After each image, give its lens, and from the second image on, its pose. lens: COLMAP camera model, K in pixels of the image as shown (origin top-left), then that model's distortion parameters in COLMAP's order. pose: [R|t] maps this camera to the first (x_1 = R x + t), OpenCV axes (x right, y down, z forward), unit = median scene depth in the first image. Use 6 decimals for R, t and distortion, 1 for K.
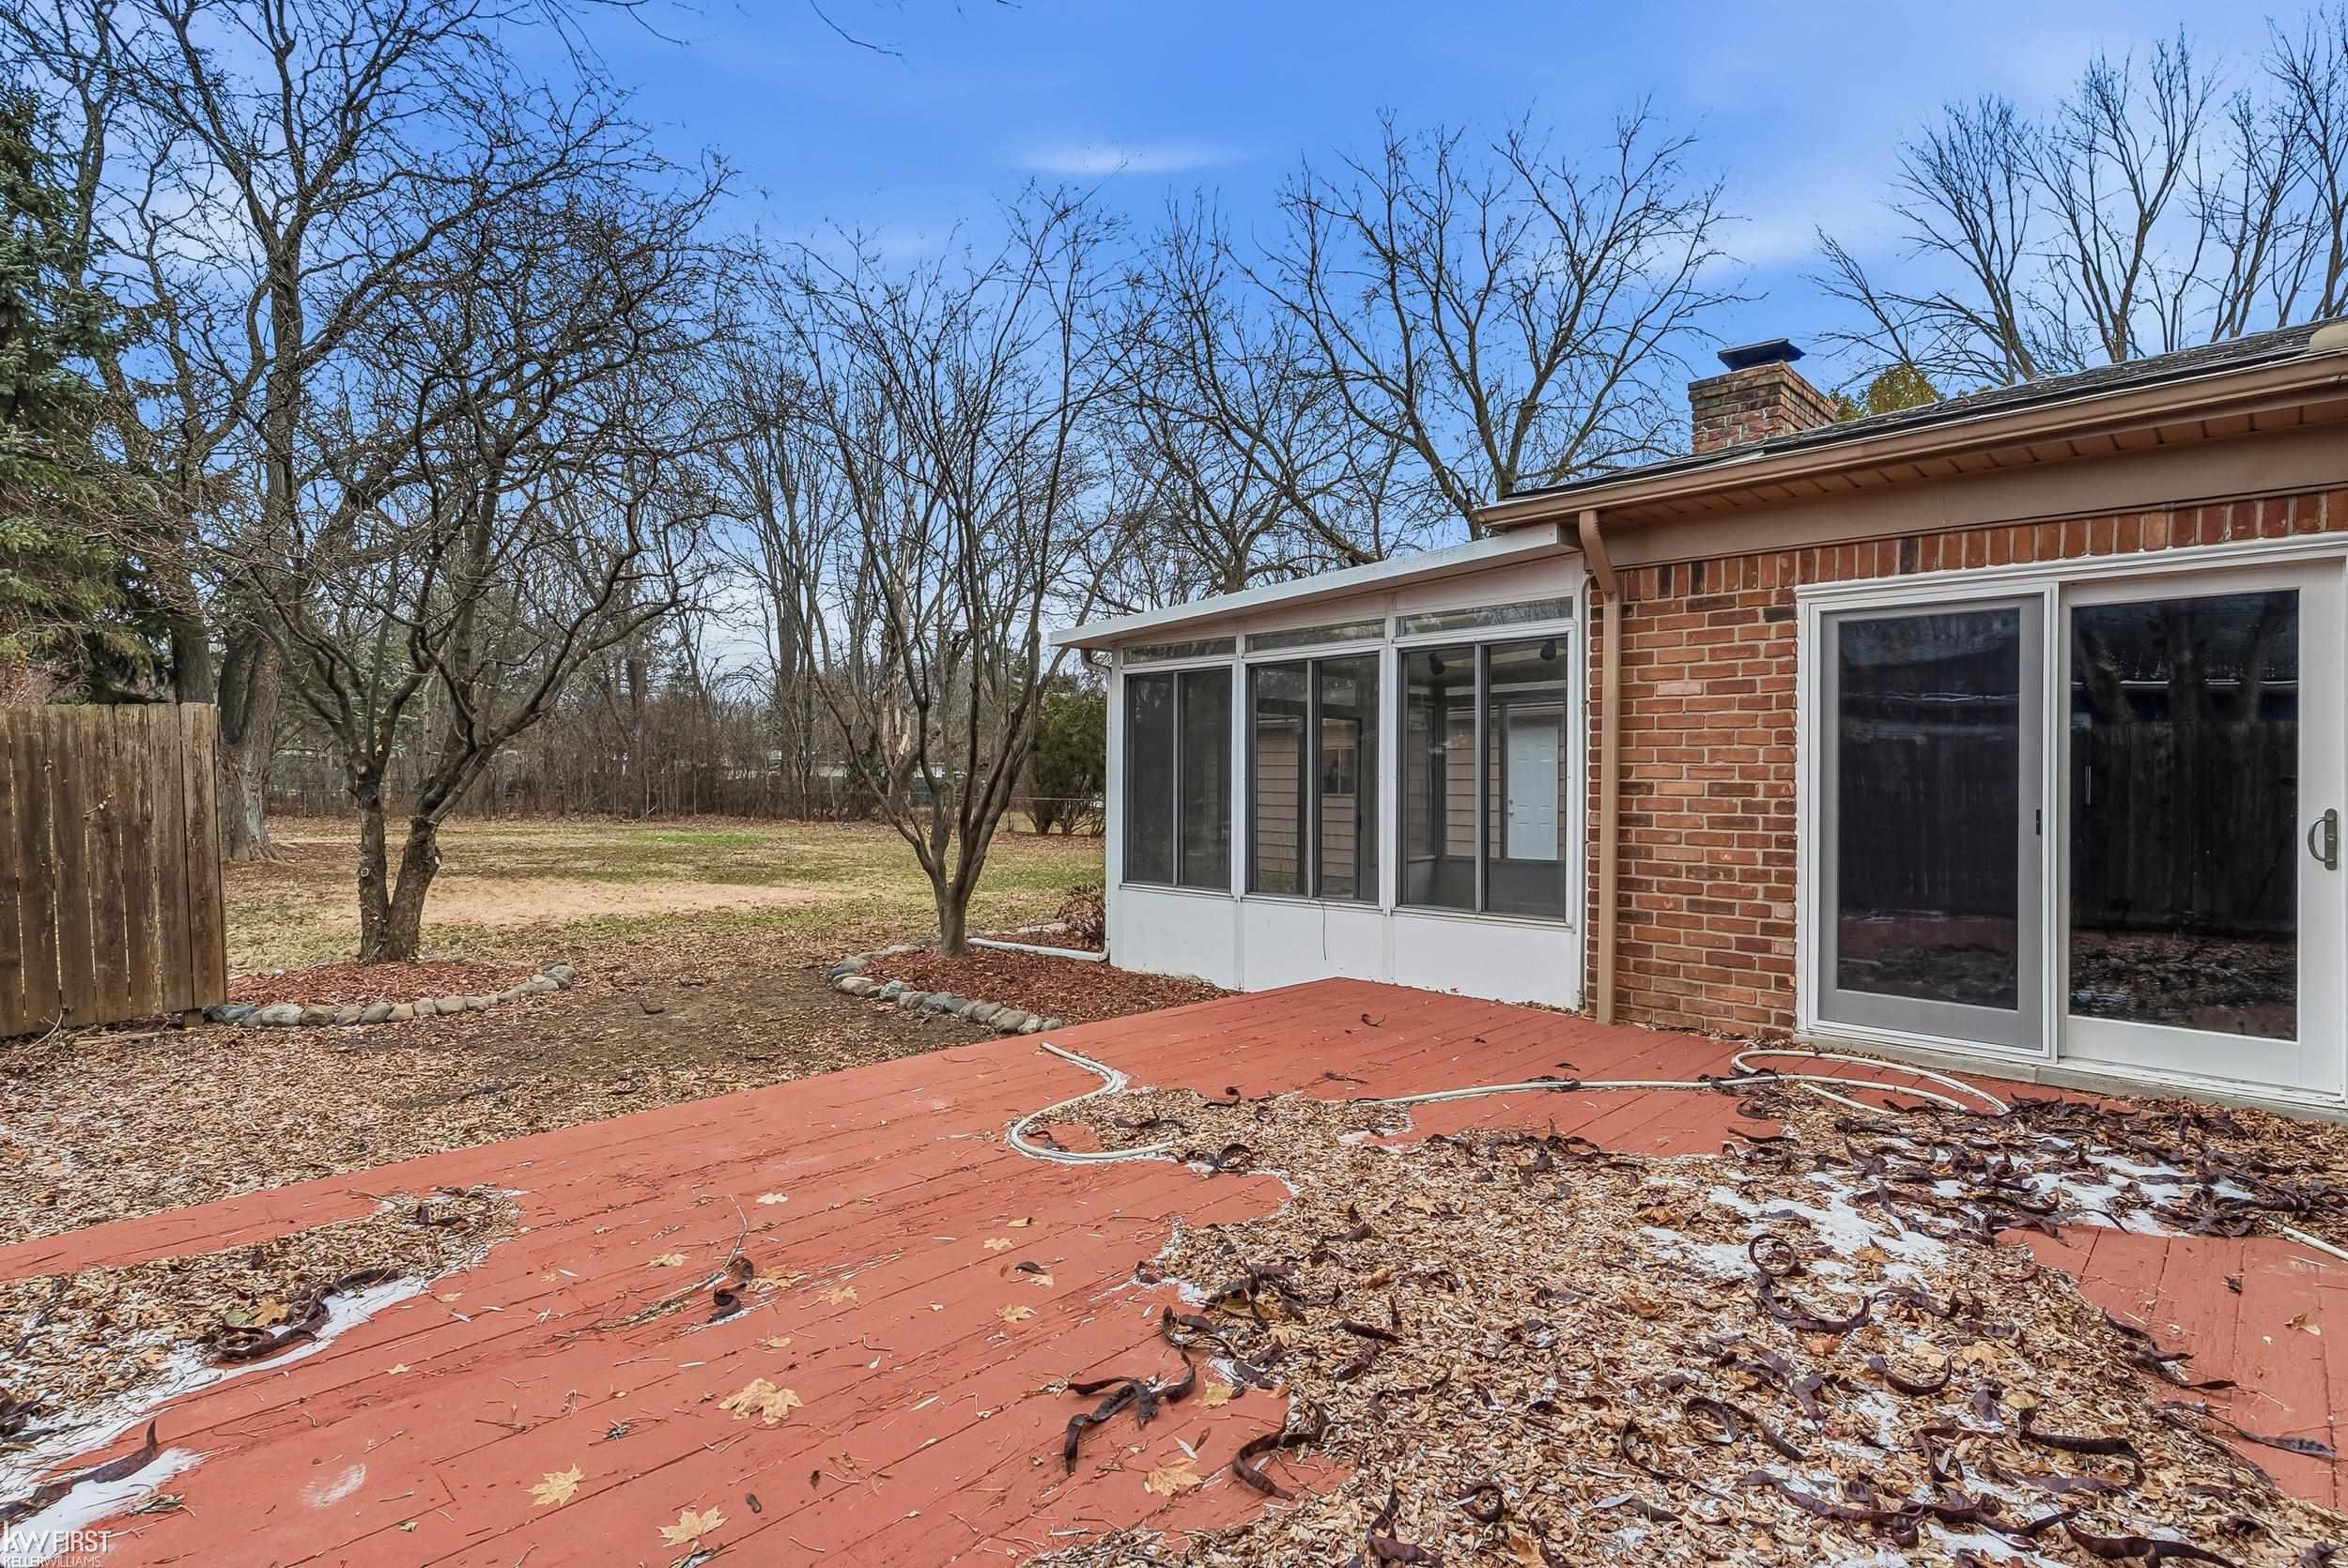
lens RADIAL K [[1118.0, 0, 1174.0], [0, 1118.0, 784.0], [0, 0, 1]] dist [0.001443, 0.000284]
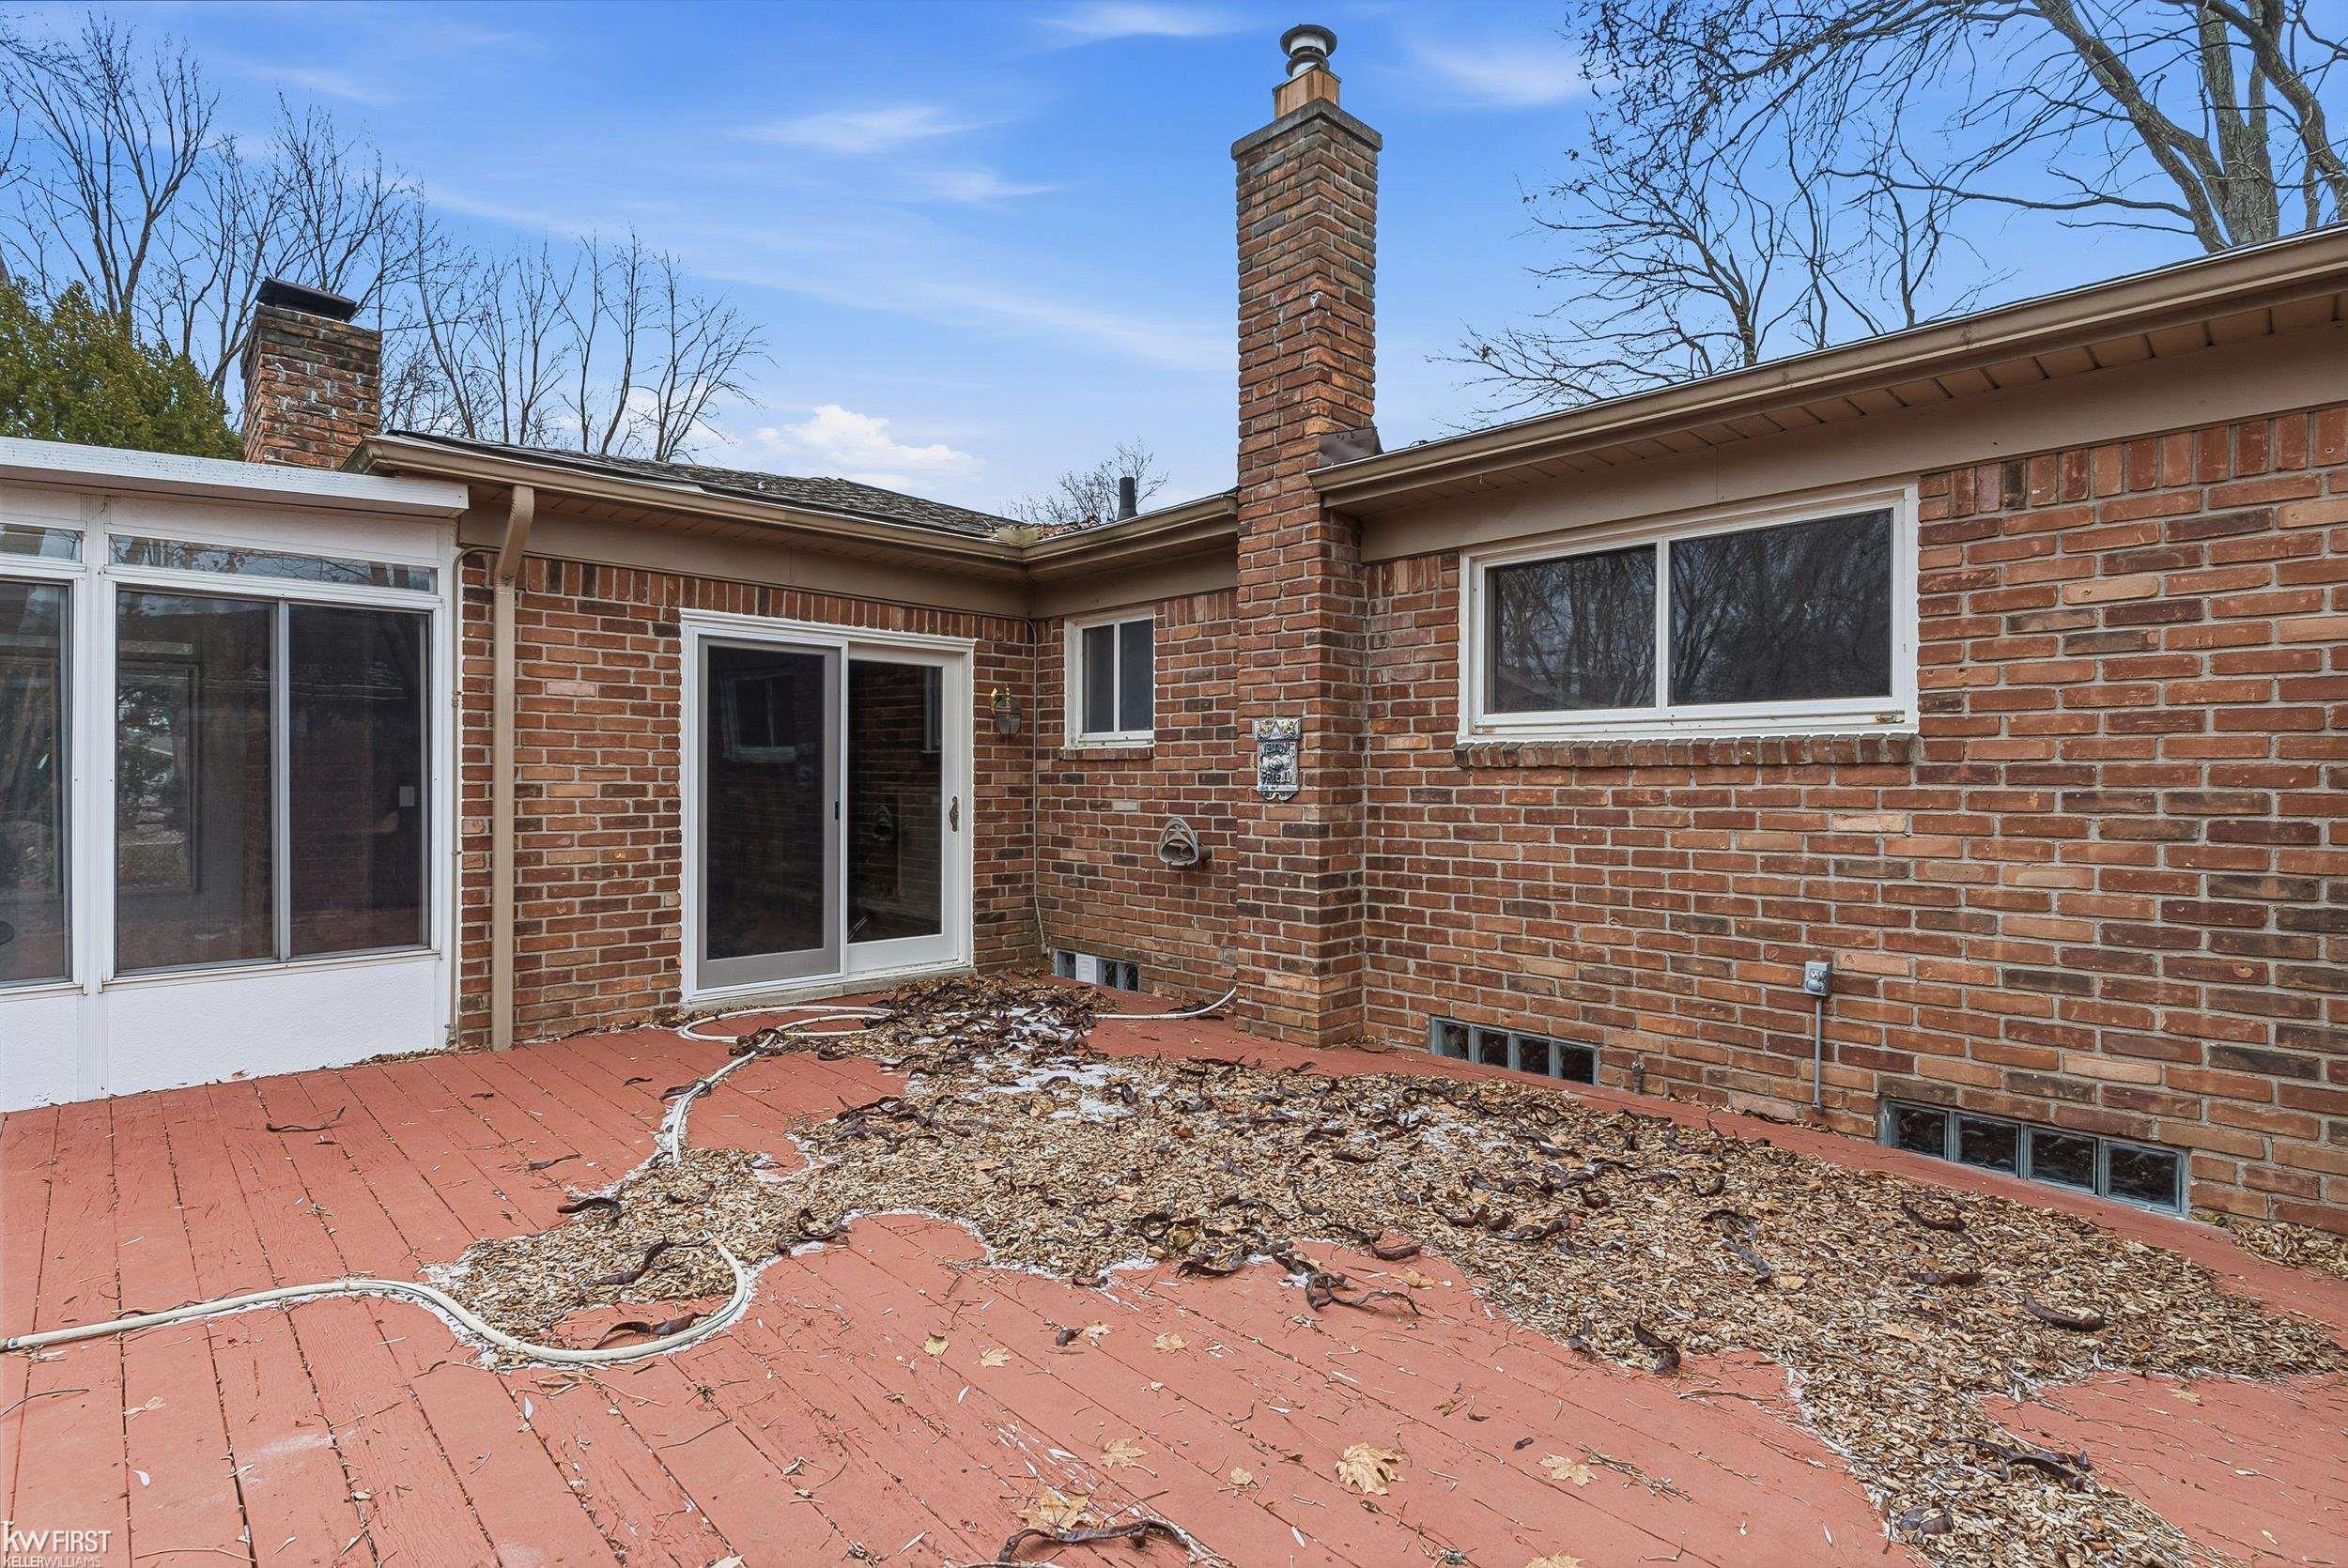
lens RADIAL K [[1130.9, 0, 1132.8], [0, 1130.9, 778.7], [0, 0, 1]] dist [-0.002478, -0.000087]
pose [[0.073808, -0.005119, 0.997259, -0.539312], [0.003747, 0.999981, 0.004856, -0.009561], [-0.997265, 0.003378, 0.073825, 0.462806]]
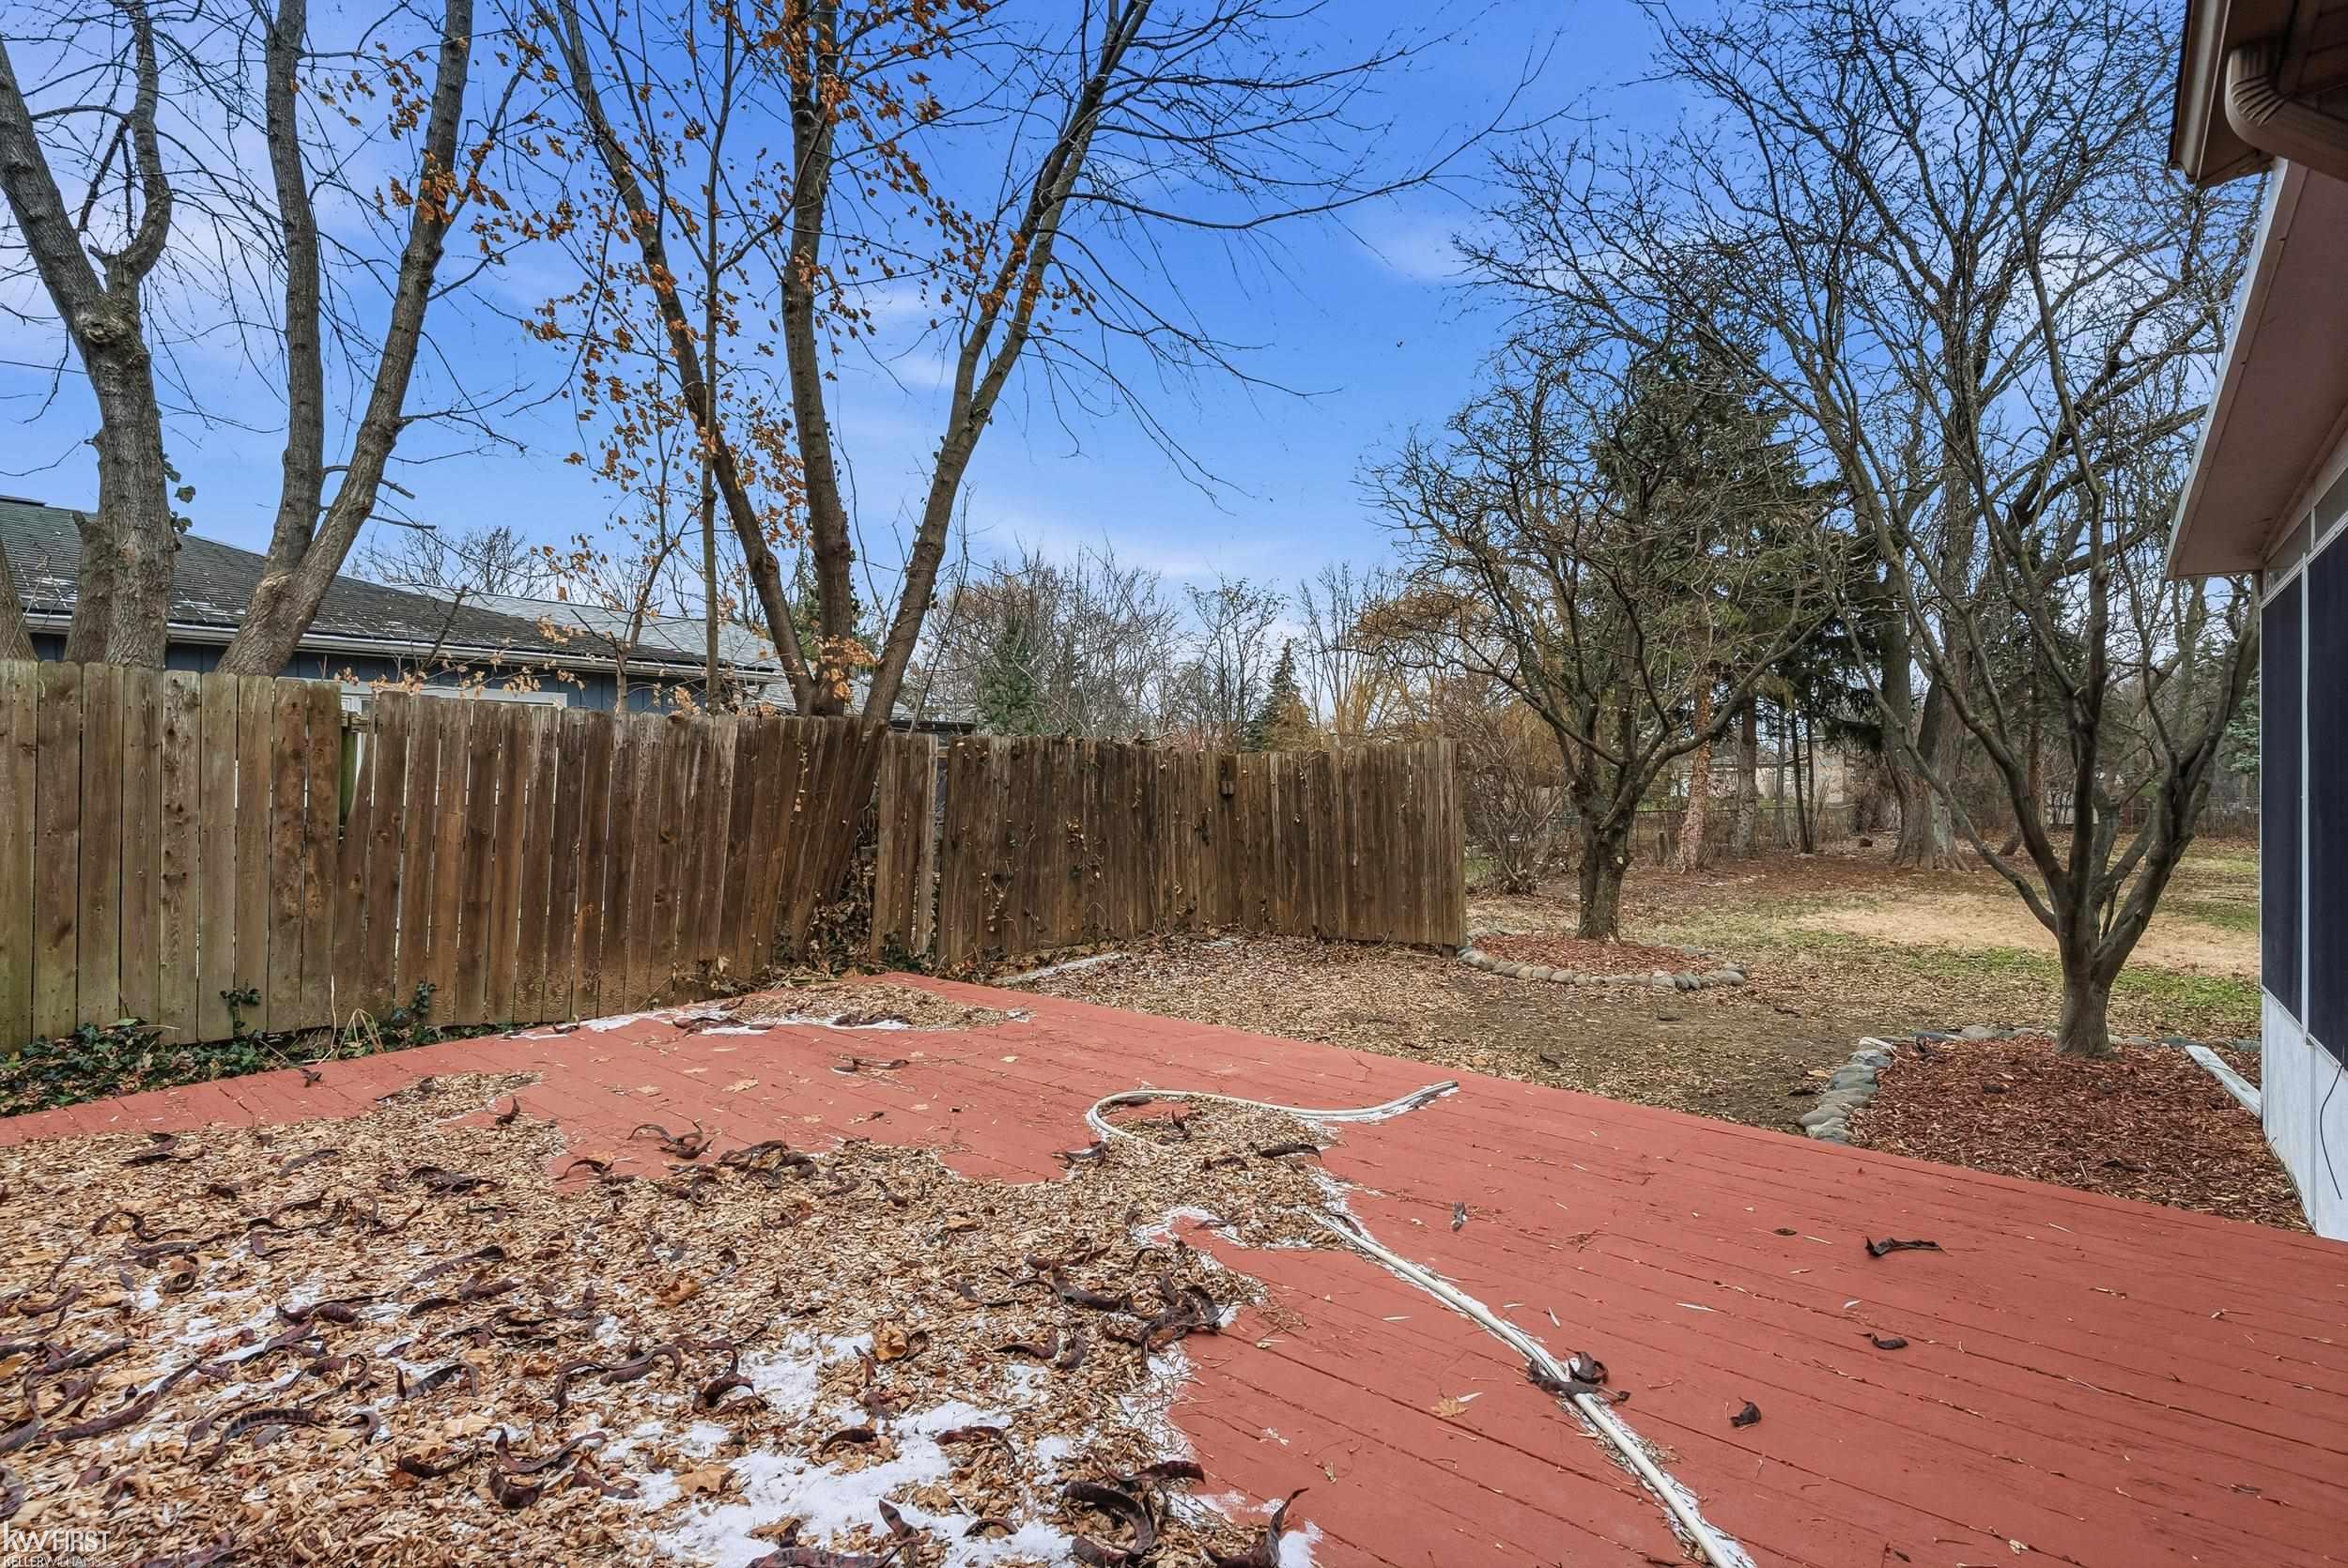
lens RADIAL K [[1118.0, 0, 1174.0], [0, 1118.0, 784.0], [0, 0, 1]] dist [0.001443, 0.000284]
pose [[0.087445, 0.000789, -0.996169, 0.725125], [-0.010084, 0.999949, -0.000093, -0.005285], [0.996118, 0.010054, 0.087448, 0.661873]]
